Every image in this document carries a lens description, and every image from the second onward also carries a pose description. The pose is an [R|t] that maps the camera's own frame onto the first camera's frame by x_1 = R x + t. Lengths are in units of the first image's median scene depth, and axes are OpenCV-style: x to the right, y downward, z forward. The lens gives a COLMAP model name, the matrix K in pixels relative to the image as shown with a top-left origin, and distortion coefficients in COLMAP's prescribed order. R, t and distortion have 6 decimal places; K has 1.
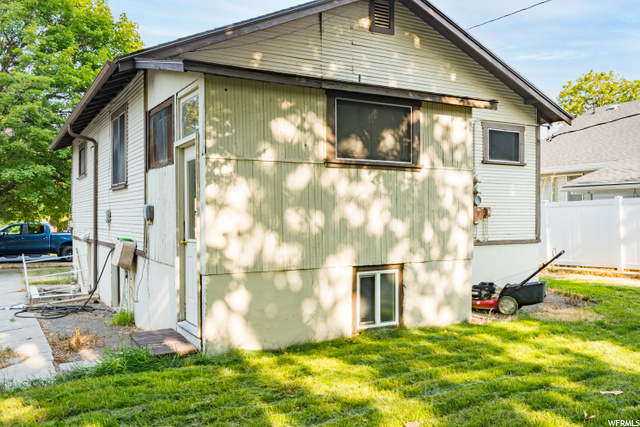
lens RADIAL K [[563.7, 0, 320.0], [0, 563.7, 213.5], [0, 0, 1]] dist [0.007525, 0.002091]
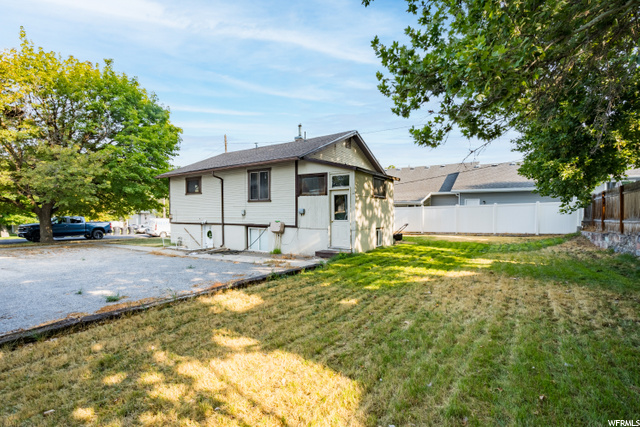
lens RADIAL K [[299.9, 0, 320.0], [0, 299.9, 213.5], [0, 0, 1]] dist [-0.001179, -0.000160]
pose [[0.905320, 0.002459, 0.424723, -0.967673], [-0.003750, 0.999991, 0.002204, 0.009629], [-0.424714, -0.003589, 0.905321, -0.444035]]
